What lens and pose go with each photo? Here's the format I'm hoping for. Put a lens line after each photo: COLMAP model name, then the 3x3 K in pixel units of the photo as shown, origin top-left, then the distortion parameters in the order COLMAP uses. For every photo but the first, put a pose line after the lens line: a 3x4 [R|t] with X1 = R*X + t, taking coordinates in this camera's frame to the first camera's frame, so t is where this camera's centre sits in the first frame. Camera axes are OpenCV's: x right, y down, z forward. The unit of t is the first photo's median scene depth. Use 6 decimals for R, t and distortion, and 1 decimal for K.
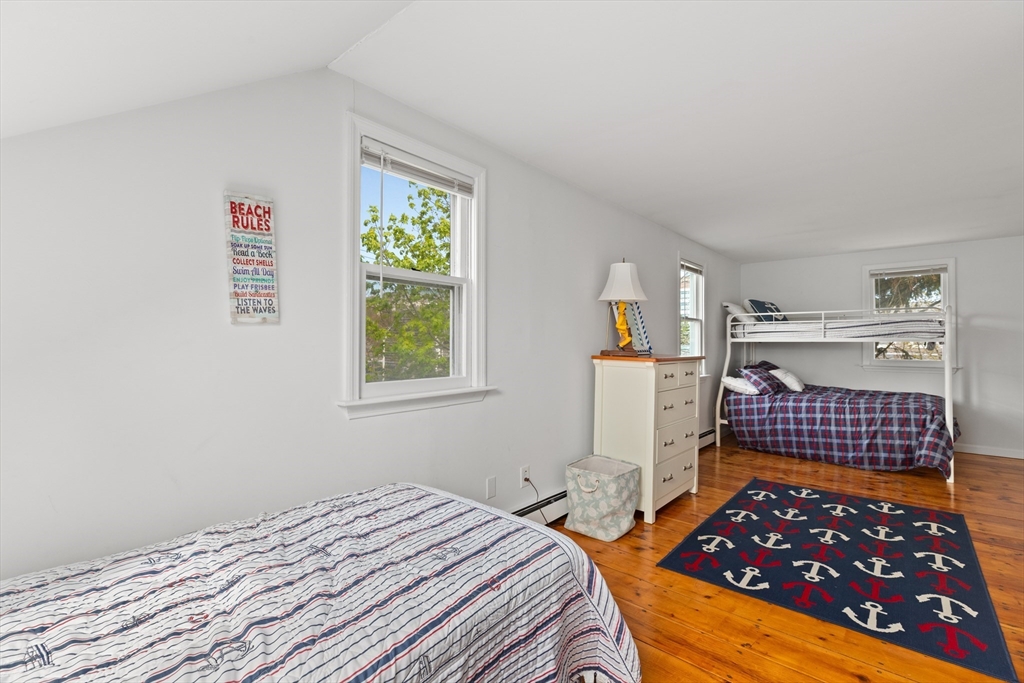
lens RADIAL K [[455.5, 0, 510.9], [0, 455.5, 342.3], [0, 0, 1]] dist [0.003007, 0.000016]
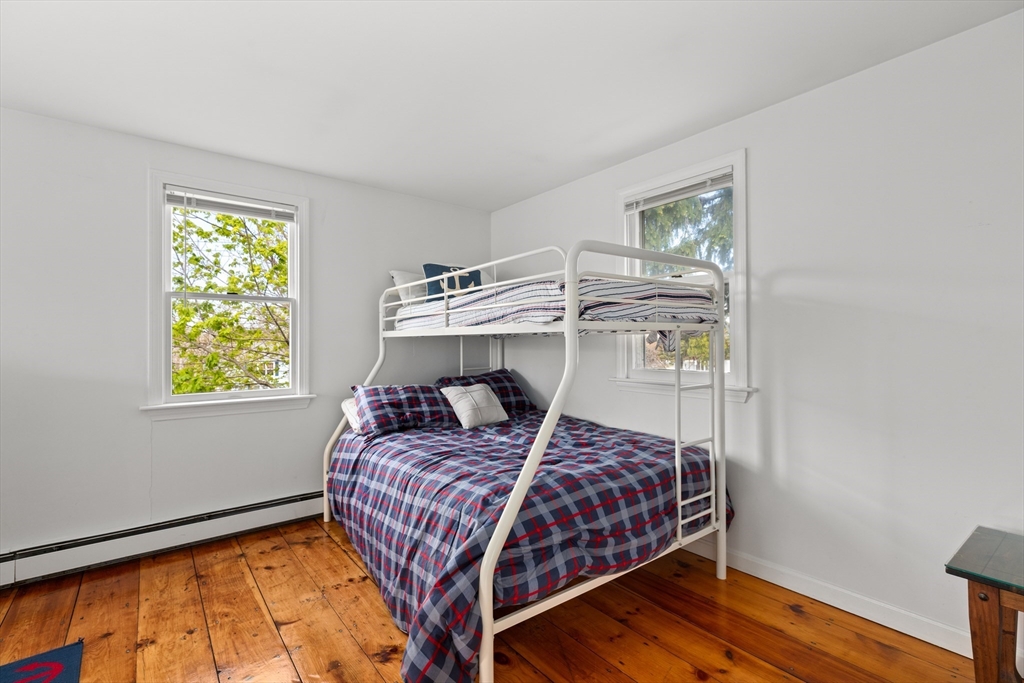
lens RADIAL K [[455.5, 0, 513.1], [0, 455.5, 340.4], [0, 0, 1]] dist [0.003007, 0.000016]
pose [[0.982863, -0.007872, -0.184170, 0.788678], [0.008138, 0.999967, 0.000689, 0.004166], [0.184158, -0.002176, 0.982894, 0.485358]]
